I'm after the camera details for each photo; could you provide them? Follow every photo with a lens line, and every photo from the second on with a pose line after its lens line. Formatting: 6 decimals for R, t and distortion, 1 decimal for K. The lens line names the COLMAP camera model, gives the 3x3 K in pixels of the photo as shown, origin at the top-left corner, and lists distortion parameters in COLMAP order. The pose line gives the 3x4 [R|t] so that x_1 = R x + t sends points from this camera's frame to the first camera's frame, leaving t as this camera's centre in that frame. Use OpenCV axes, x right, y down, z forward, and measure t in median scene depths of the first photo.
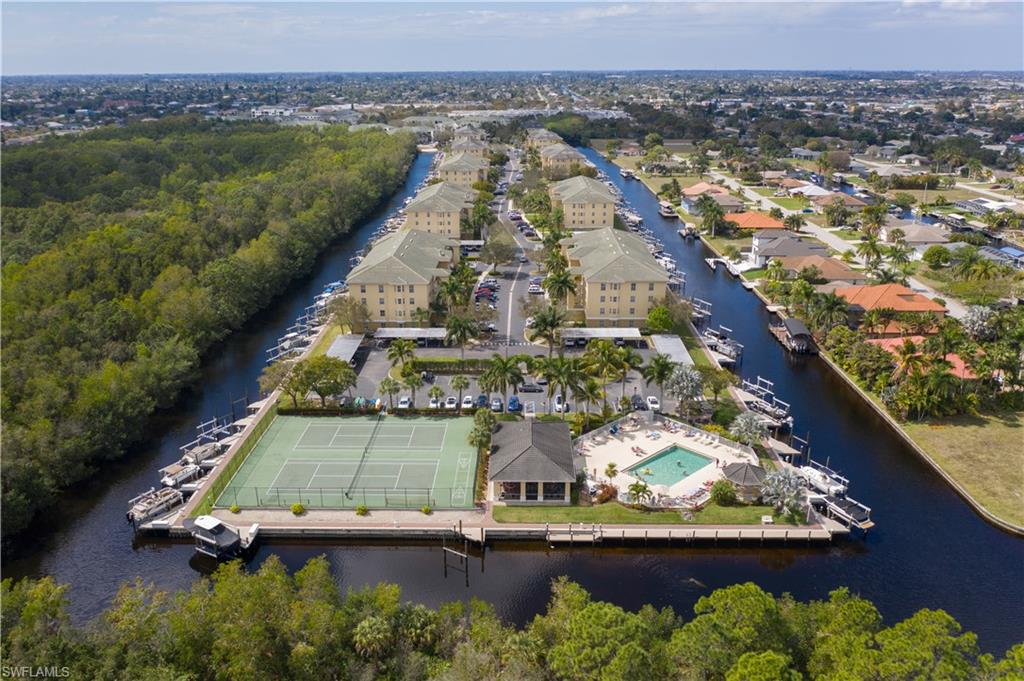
lens RADIAL K [[819.9, 0, 516.1], [0, 819.9, 336.4], [0, 0, 1]] dist [-0.016784, -0.000227]
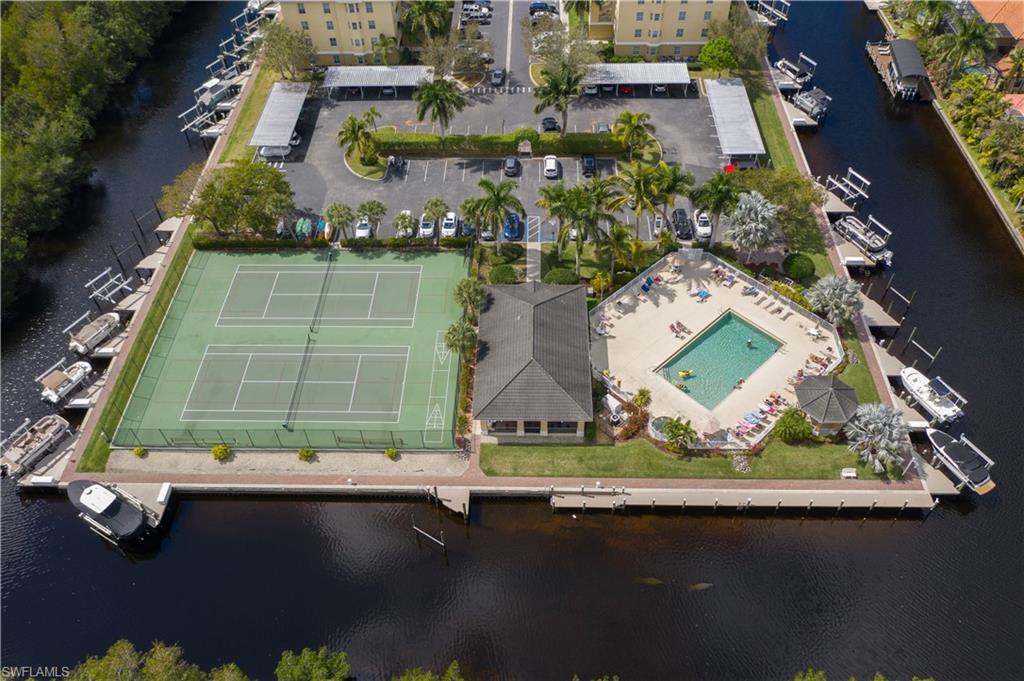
lens RADIAL K [[819.9, 0, 513.5], [0, 819.9, 348.0], [0, 0, 1]] dist [-0.016784, -0.000227]
pose [[0.999709, -0.003093, -0.023932, 0.016372], [0.014463, 0.870660, 0.491672, -0.190589], [0.019316, -0.491875, 0.870452, 0.317665]]
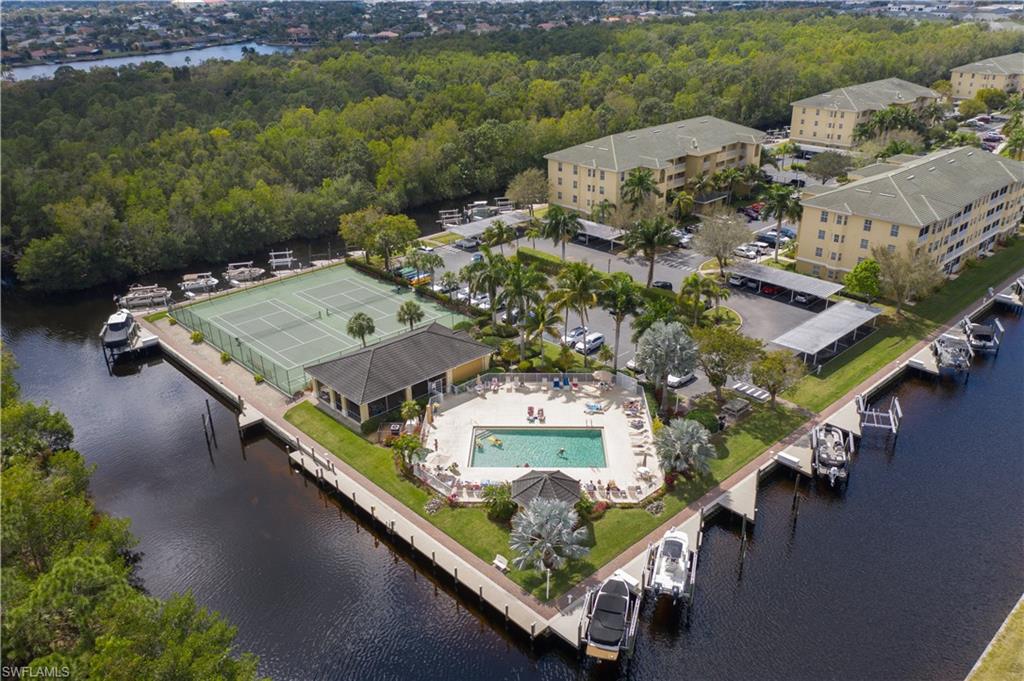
lens RADIAL K [[819.9, 0, 507.6], [0, 819.9, 345.0], [0, 0, 1]] dist [-0.016784, -0.000227]
pose [[0.689364, 0.289801, -0.663922, 0.530767], [-0.213792, 0.957061, 0.195771, -0.045816], [0.692149, 0.006983, 0.721721, 0.432190]]
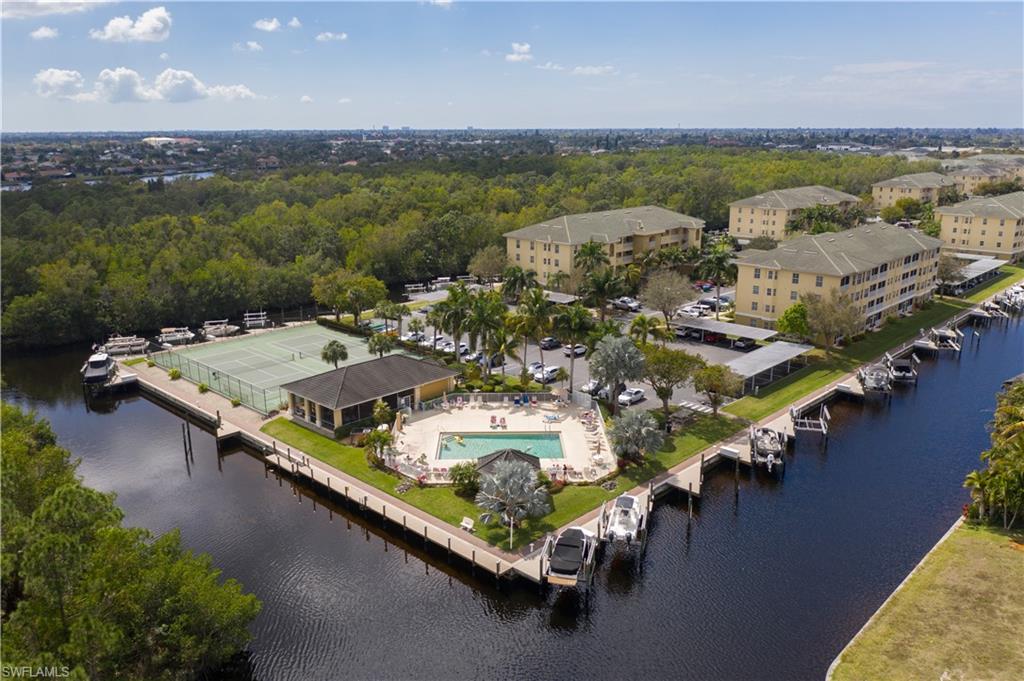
lens RADIAL K [[819.9, 0, 509.4], [0, 819.9, 340.2], [0, 0, 1]] dist [-0.016784, -0.000227]
pose [[0.725311, 0.174115, -0.666039, 0.590815], [-0.215788, 0.976231, 0.020213, 0.043483], [0.653727, 0.129063, 0.745643, 0.392785]]
